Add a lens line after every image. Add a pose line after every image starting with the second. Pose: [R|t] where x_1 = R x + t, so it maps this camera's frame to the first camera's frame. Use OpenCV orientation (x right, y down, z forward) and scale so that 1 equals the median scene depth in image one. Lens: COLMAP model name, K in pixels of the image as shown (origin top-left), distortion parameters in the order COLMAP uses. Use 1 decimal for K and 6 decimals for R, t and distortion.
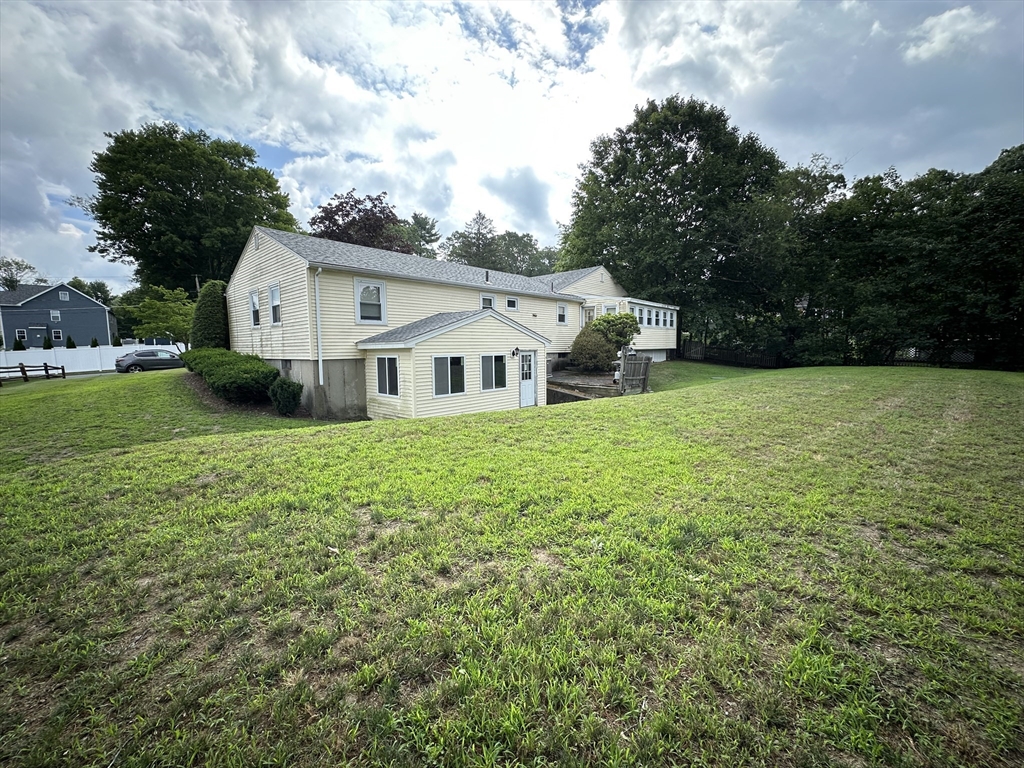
lens RADIAL K [[409.4, 0, 509.6], [0, 409.4, 384.3], [0, 0, 1]] dist [-0.001293, 0.000365]
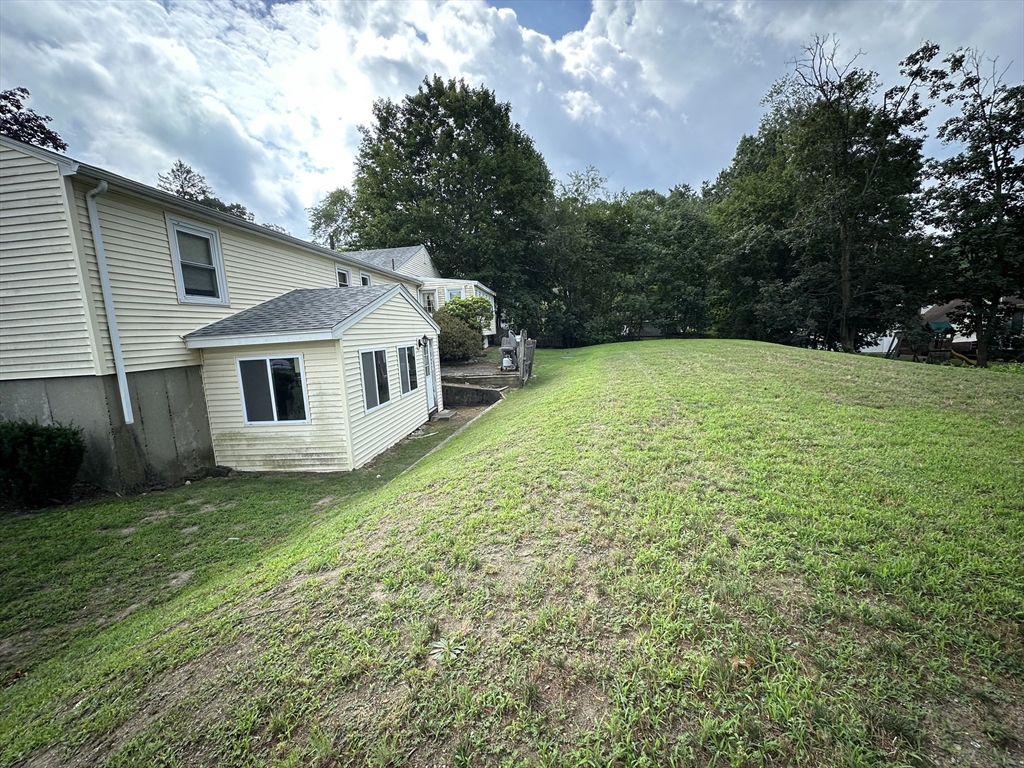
lens RADIAL K [[409.4, 0, 512.1], [0, 409.4, 384.2], [0, 0, 1]] dist [-0.001293, 0.000365]
pose [[0.798528, -0.111743, 0.591495, -0.324664], [0.100576, 0.993574, 0.051922, -0.021711], [-0.593496, 0.018029, 0.804635, 0.279462]]
